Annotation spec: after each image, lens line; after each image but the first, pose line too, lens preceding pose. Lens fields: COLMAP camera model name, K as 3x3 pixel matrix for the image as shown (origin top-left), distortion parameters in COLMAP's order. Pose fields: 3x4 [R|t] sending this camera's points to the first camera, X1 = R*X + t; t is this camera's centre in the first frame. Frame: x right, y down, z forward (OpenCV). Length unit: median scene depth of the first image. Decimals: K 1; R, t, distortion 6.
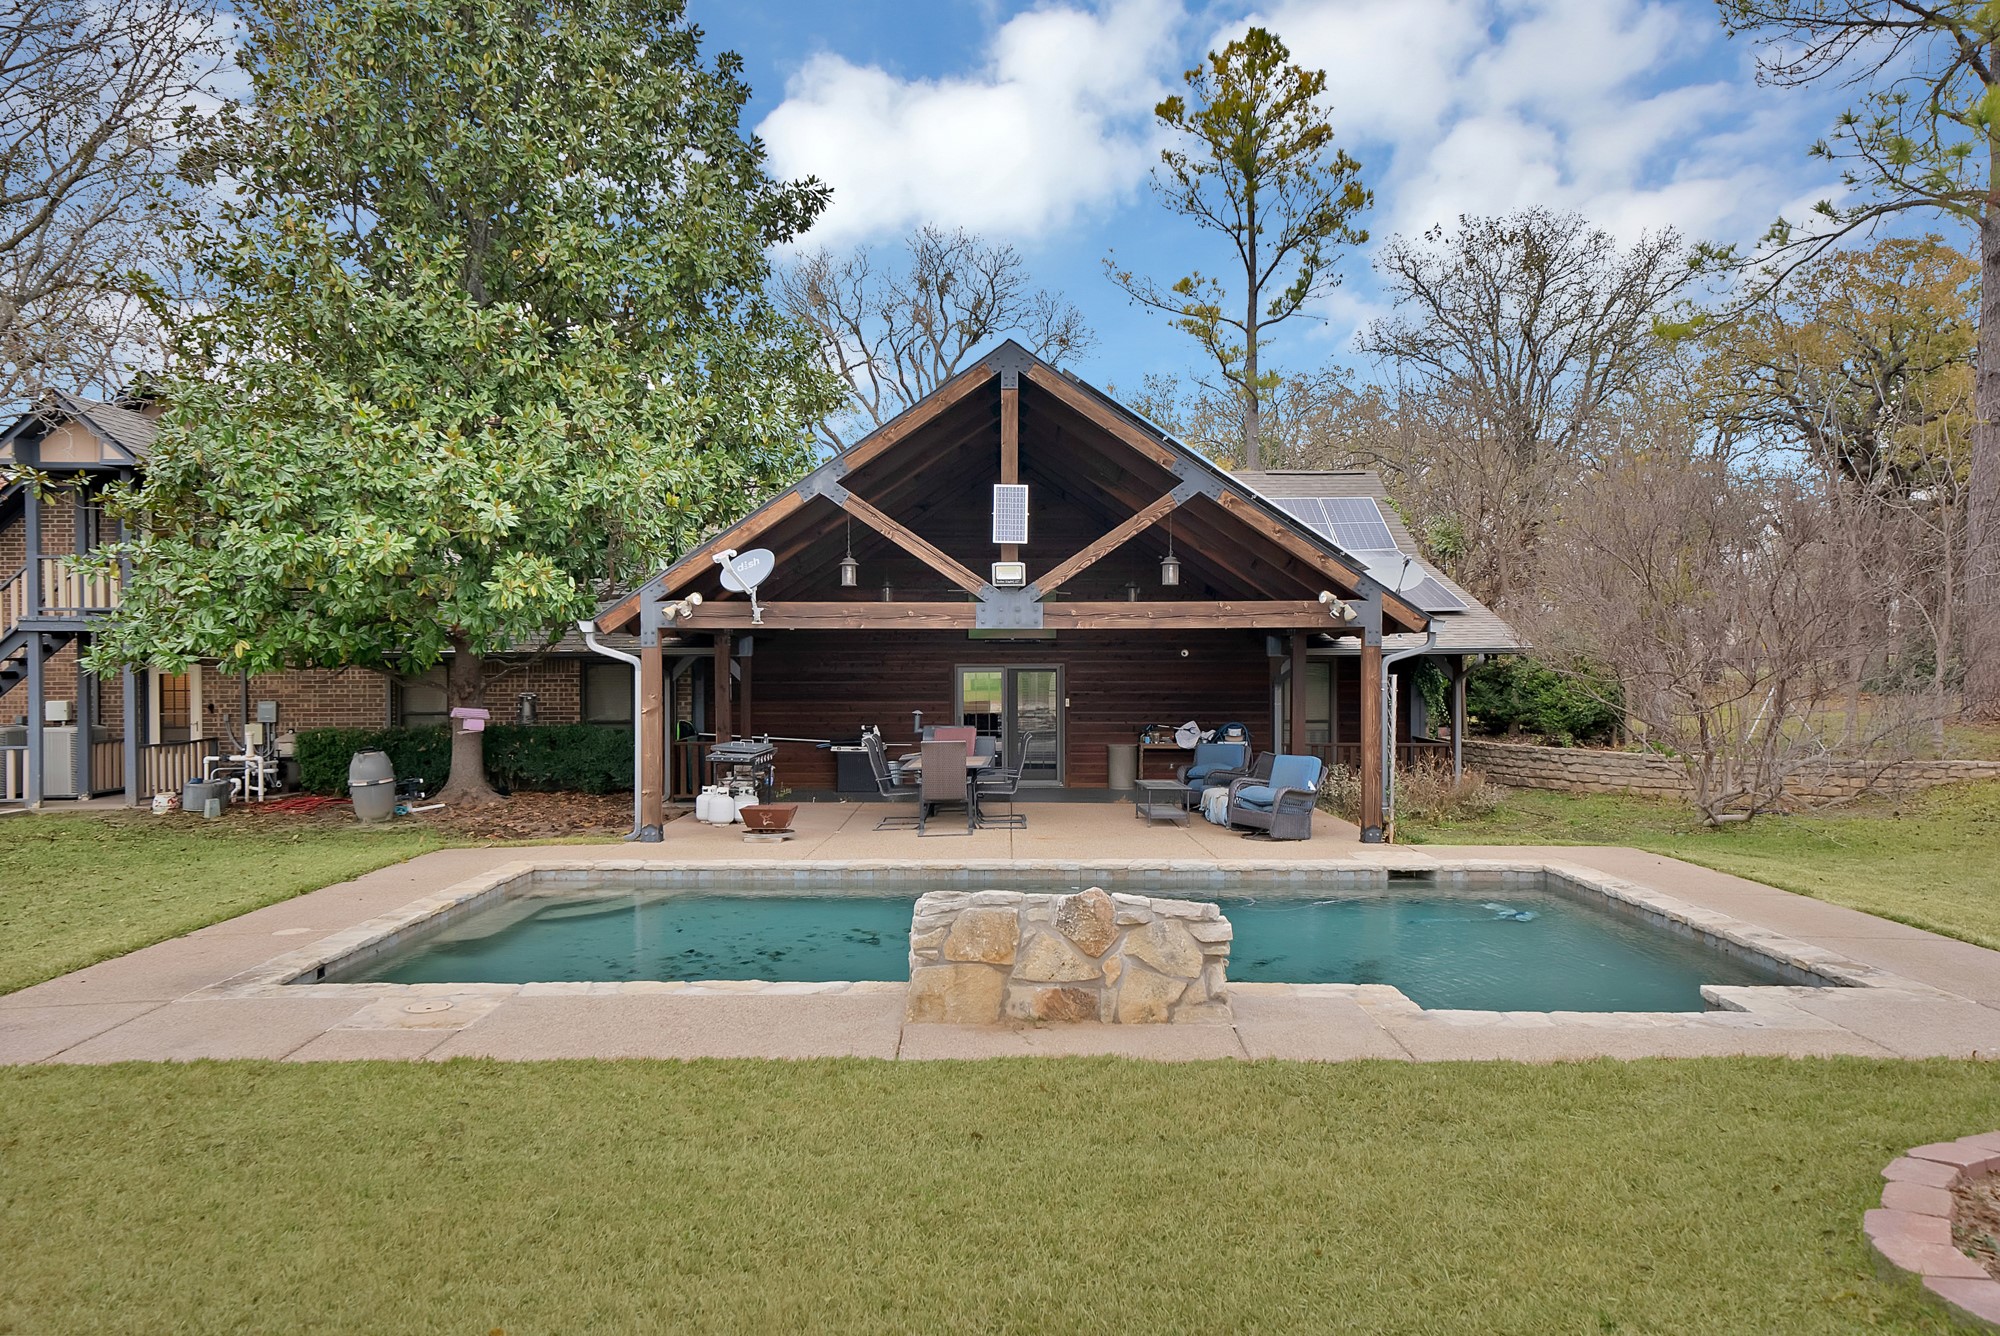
lens RADIAL K [[1374.5, 0, 1000.4], [0, 1374.5, 662.3], [0, 0, 1]] dist [0.014798, 0.016954]
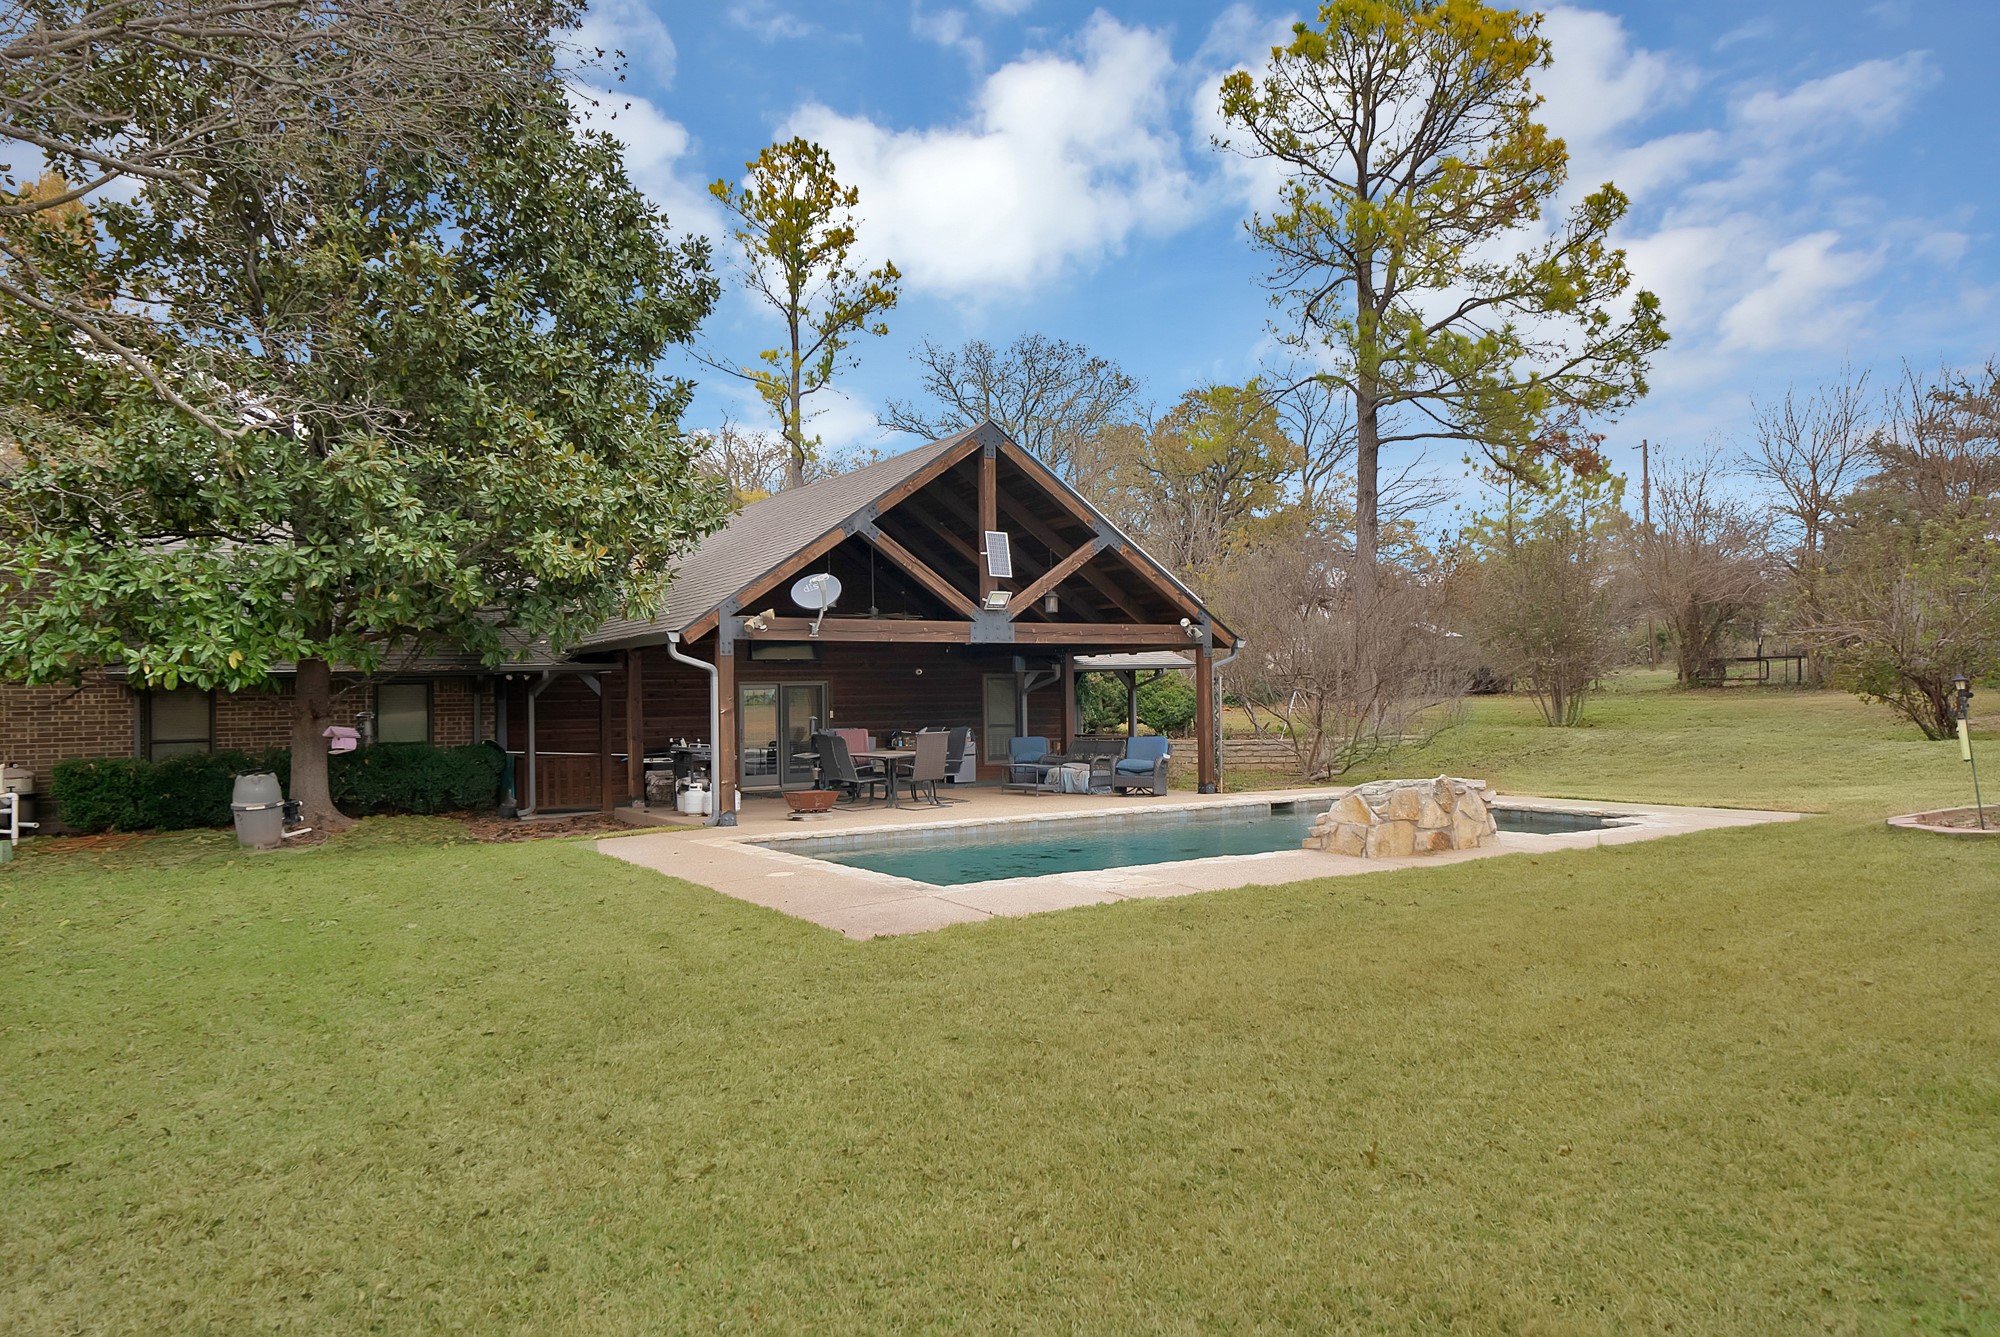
lens RADIAL K [[1374.5, 0, 1007.0], [0, 1374.5, 656.8], [0, 0, 1]] dist [0.014798, 0.016954]
pose [[0.833301, 0.003737, 0.552807, -0.698479], [0.016908, 0.999337, -0.032242, 0.030805], [-0.552561, 0.036214, 0.832685, -0.085267]]
